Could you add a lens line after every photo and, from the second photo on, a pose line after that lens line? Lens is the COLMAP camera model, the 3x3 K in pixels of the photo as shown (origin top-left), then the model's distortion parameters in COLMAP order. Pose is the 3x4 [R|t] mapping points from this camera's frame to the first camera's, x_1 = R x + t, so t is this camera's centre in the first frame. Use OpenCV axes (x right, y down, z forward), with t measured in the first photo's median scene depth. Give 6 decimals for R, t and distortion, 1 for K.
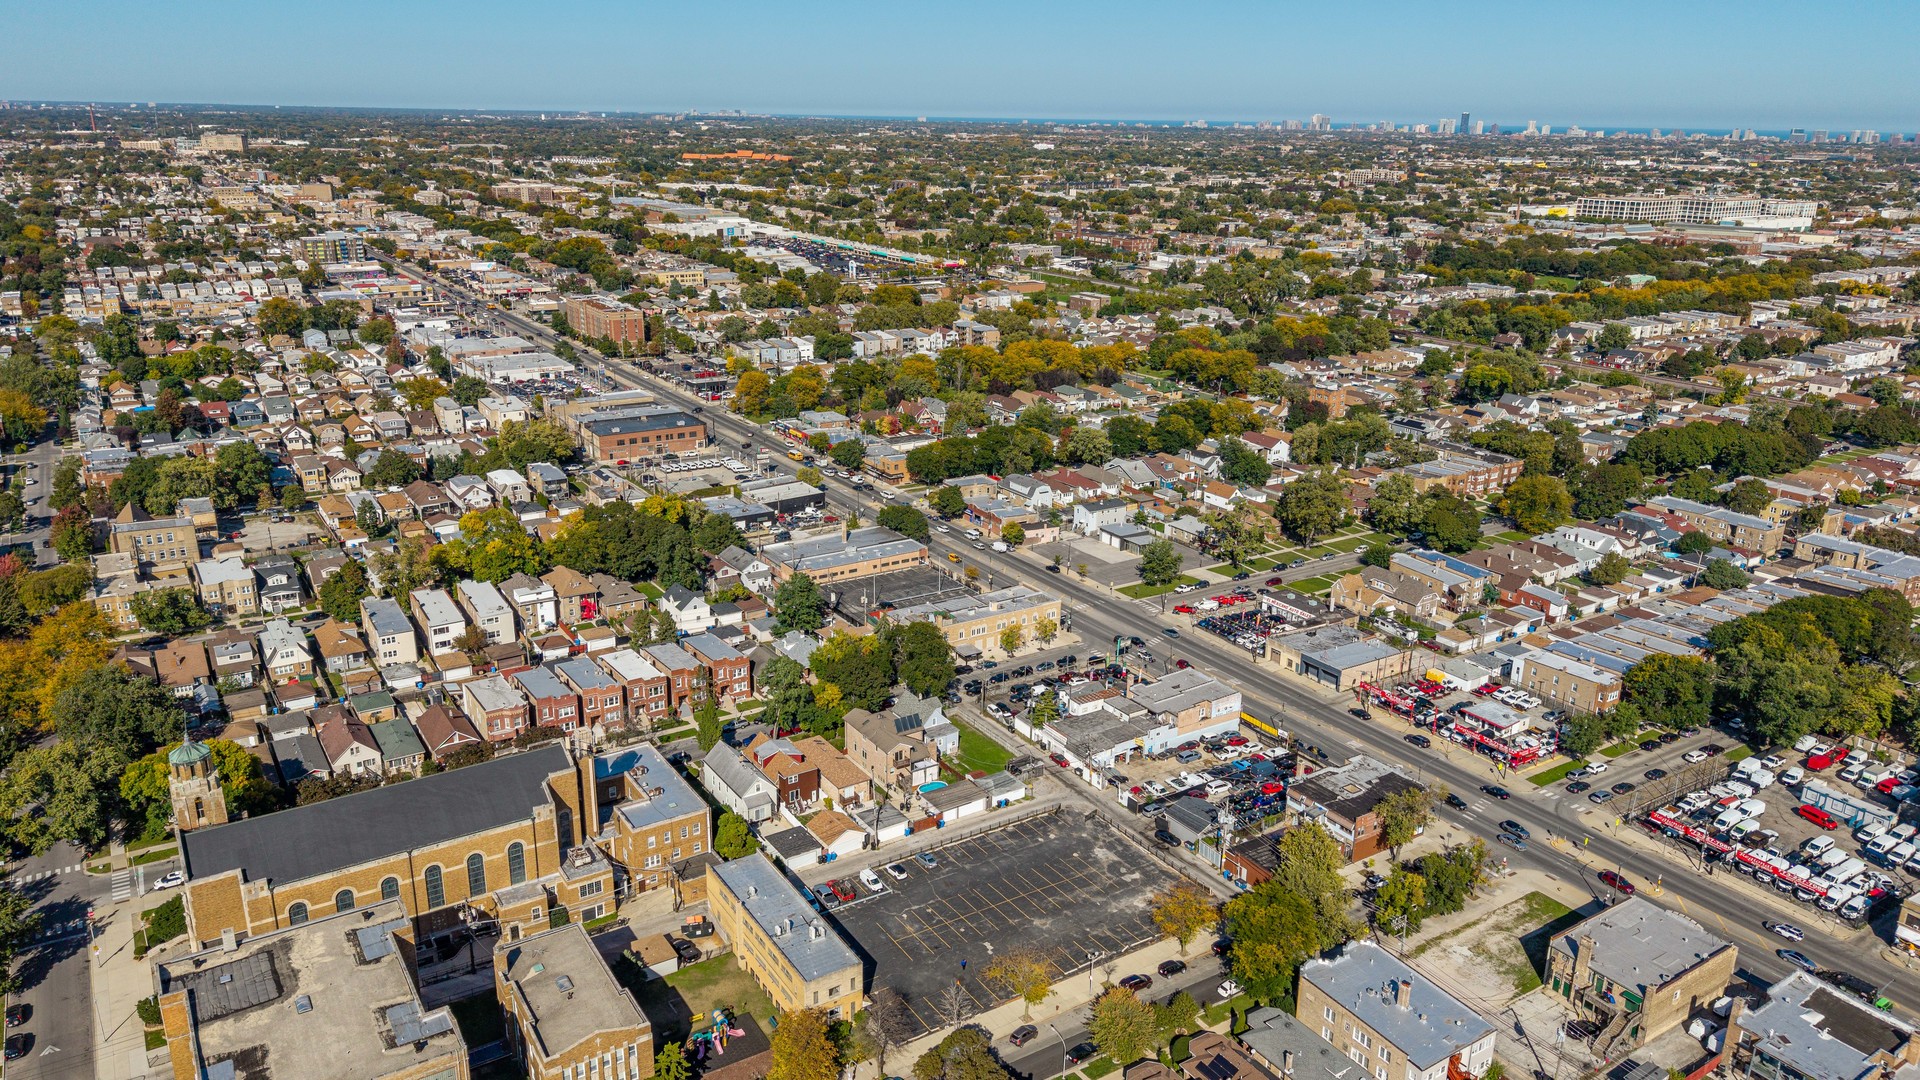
lens RADIAL K [[1315.2, 0, 958.9], [0, 1315.2, 538.0], [0, 0, 1]] dist [-0.010699, -0.004569]
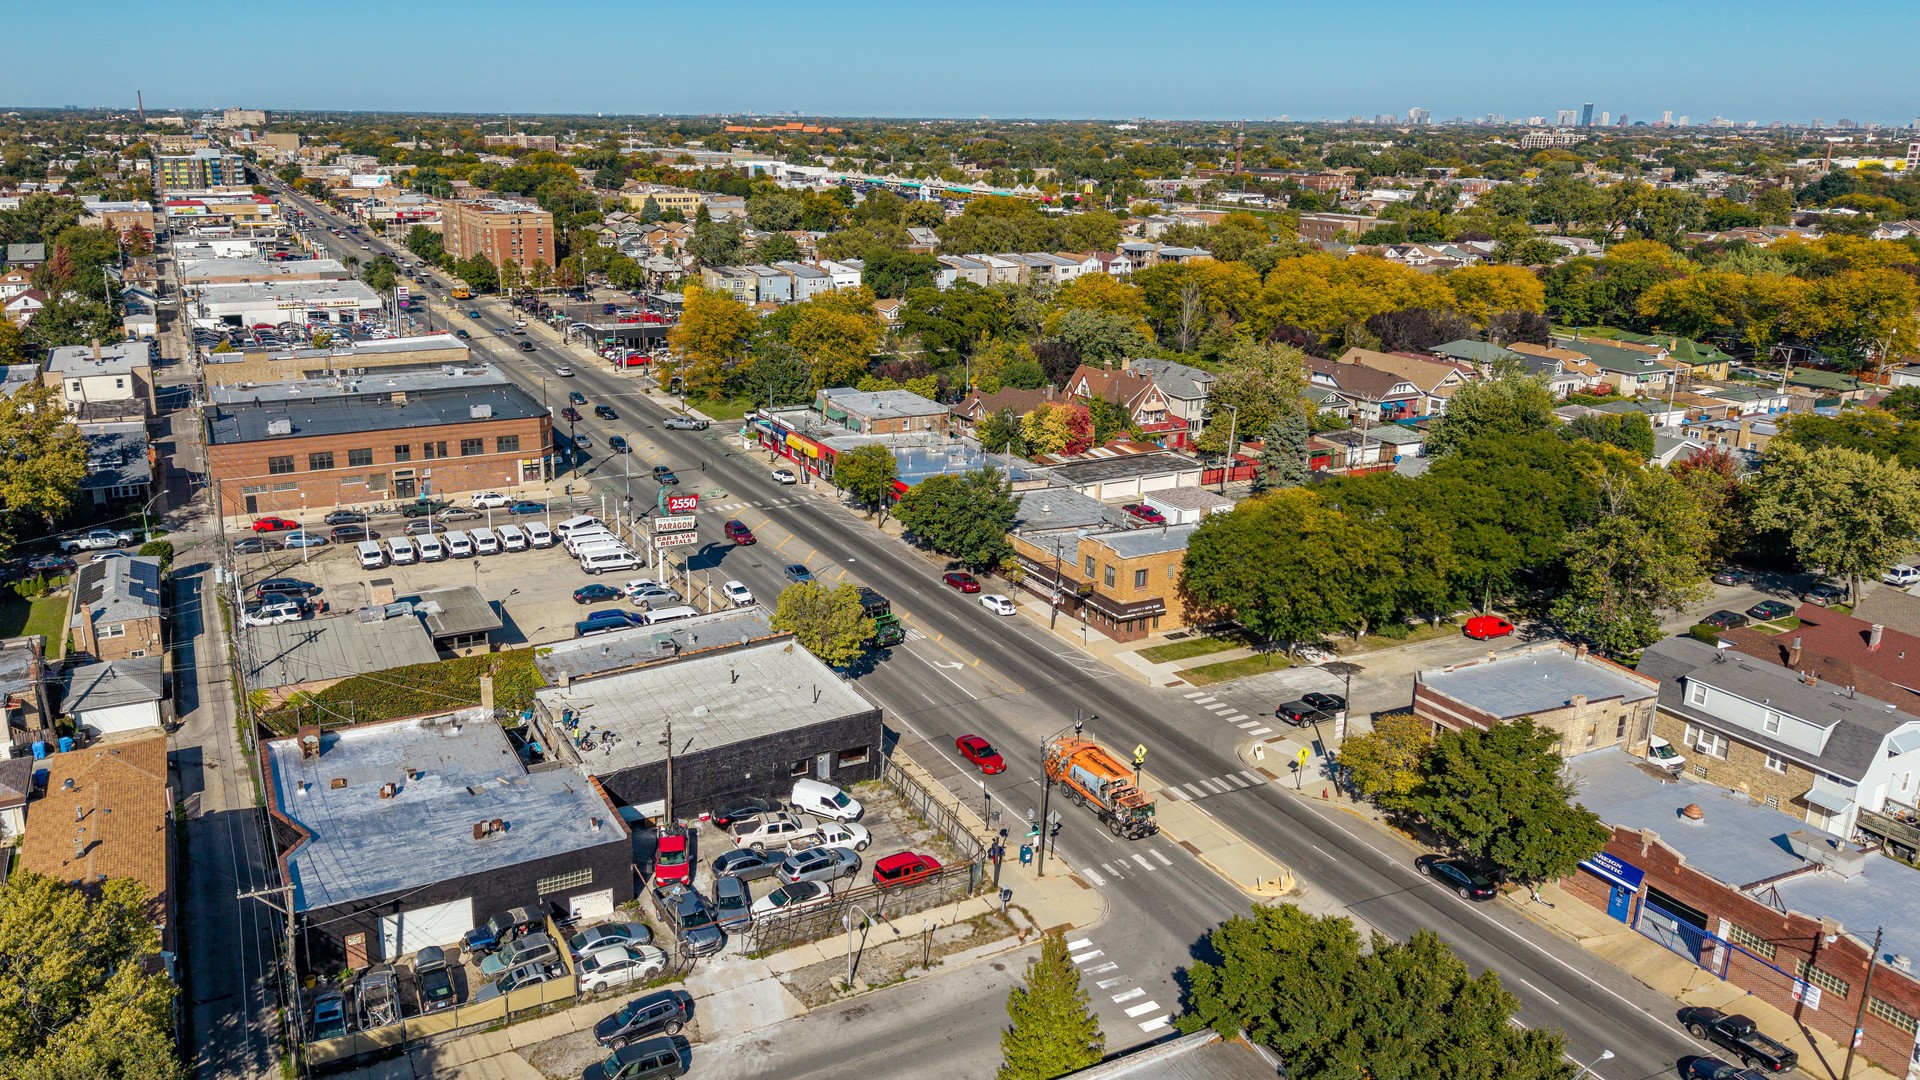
lens RADIAL K [[1315.2, 0, 960.1], [0, 1315.2, 542.3], [0, 0, 1]] dist [-0.010699, -0.004569]
pose [[0.999080, 0.022770, -0.036343, -0.065211], [-0.022934, 0.999729, -0.004111, -0.051306], [0.036239, 0.004941, 0.999331, 0.624861]]
